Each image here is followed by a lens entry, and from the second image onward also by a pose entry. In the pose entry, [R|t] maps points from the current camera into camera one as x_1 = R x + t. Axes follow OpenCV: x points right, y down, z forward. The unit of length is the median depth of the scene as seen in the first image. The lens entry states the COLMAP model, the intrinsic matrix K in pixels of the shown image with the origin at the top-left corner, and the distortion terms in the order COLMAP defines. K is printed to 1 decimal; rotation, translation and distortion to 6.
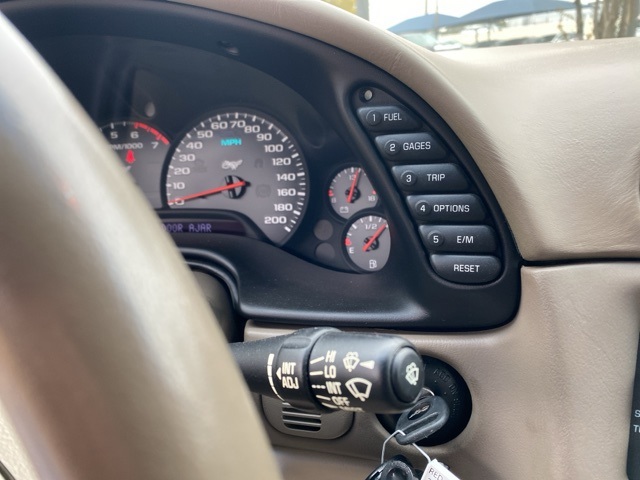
lens RADIAL K [[494.3, 0, 320.0], [0, 494.3, 240.0], [0, 0, 1]] dist [0.000602, 0.003294]
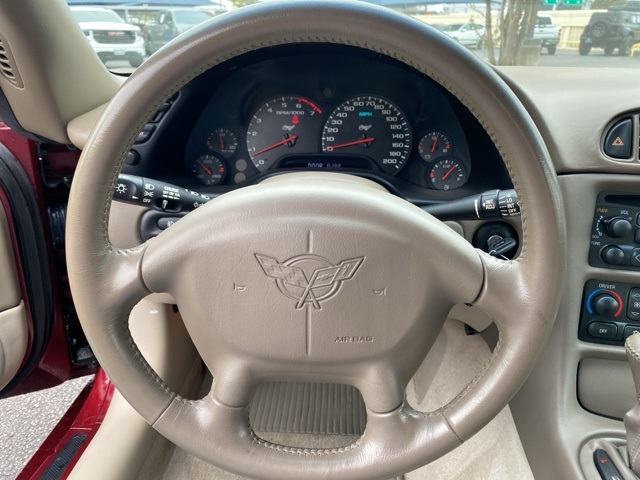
lens RADIAL K [[477.9, 0, 320.0], [0, 477.9, 240.0], [0, 0, 1]] dist [0.008978, -0.005748]
pose [[0.985660, 0.013022, 0.168242, -0.605194], [-0.022560, 0.998237, 0.054904, 0.147430], [-0.167231, -0.057912, 0.984215, -0.615532]]
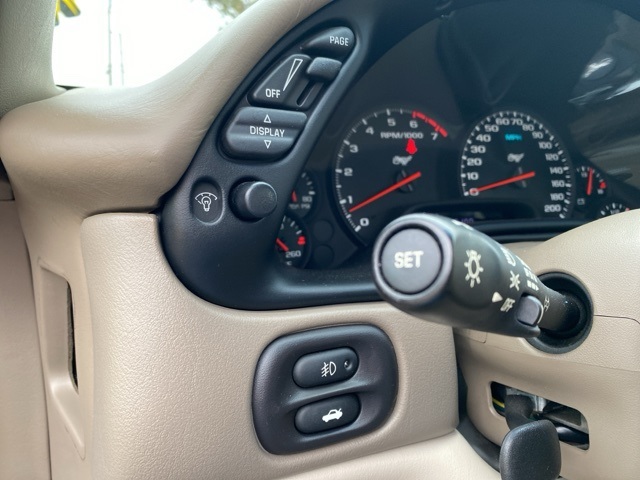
lens RADIAL K [[494.3, 0, 320.0], [0, 494.3, 240.0], [0, 0, 1]] dist [0.000602, 0.003294]
pose [[0.820138, -0.016214, 0.571935, -1.140962], [0.109835, 0.985469, -0.129563, 0.114454], [-0.561524, 0.169078, 0.810002, 0.405557]]
